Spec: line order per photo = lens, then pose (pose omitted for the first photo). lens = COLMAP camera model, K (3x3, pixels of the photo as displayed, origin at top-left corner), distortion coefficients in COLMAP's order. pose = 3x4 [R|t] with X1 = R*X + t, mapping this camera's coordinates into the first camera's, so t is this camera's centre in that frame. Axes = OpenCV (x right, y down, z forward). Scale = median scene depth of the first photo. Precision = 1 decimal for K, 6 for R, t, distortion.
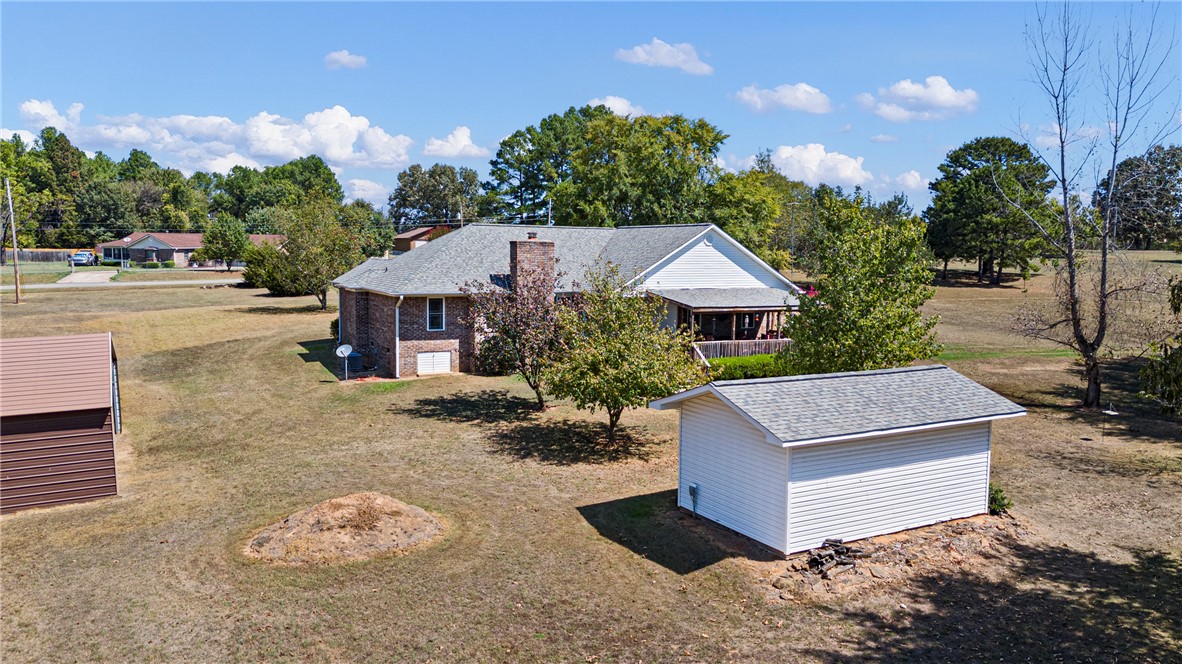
lens RADIAL K [[889.3, 0, 591.0], [0, 889.3, 332.0], [0, 0, 1]] dist [0.053822, -0.066537]
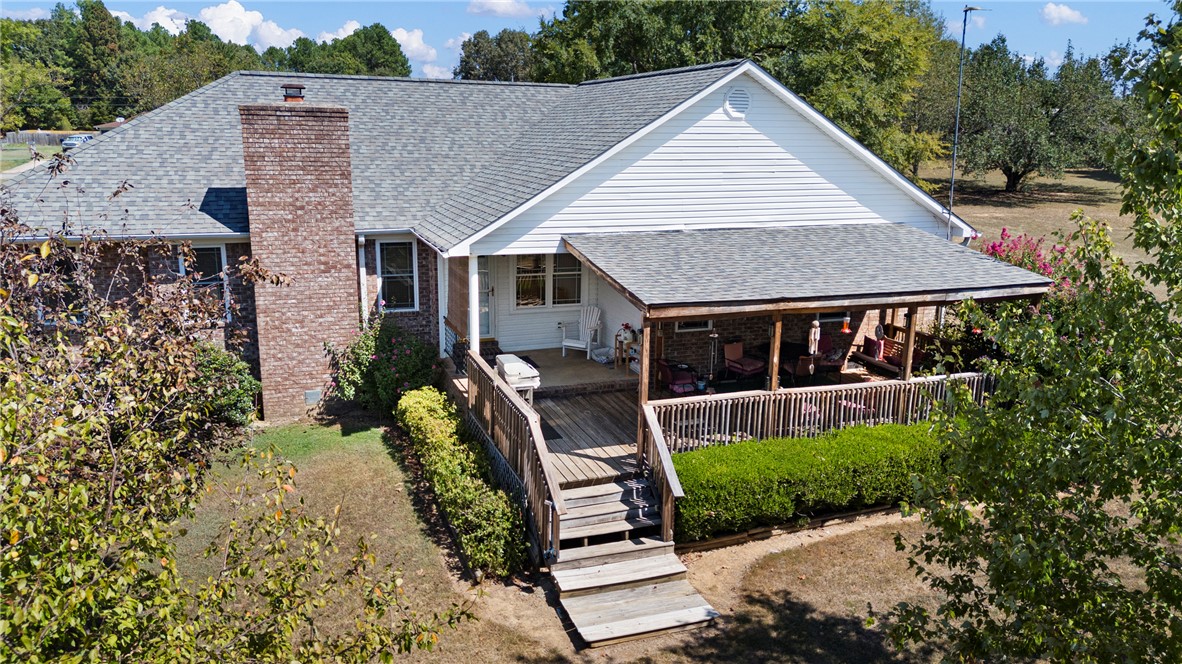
lens RADIAL K [[889.3, 0, 591.0], [0, 889.3, 332.0], [0, 0, 1]] dist [0.053822, -0.066537]
pose [[0.990729, 0.030392, -0.132413, 0.088935], [-0.013453, 0.991813, 0.126986, -0.037864], [0.135189, -0.124028, 0.983027, 0.427009]]
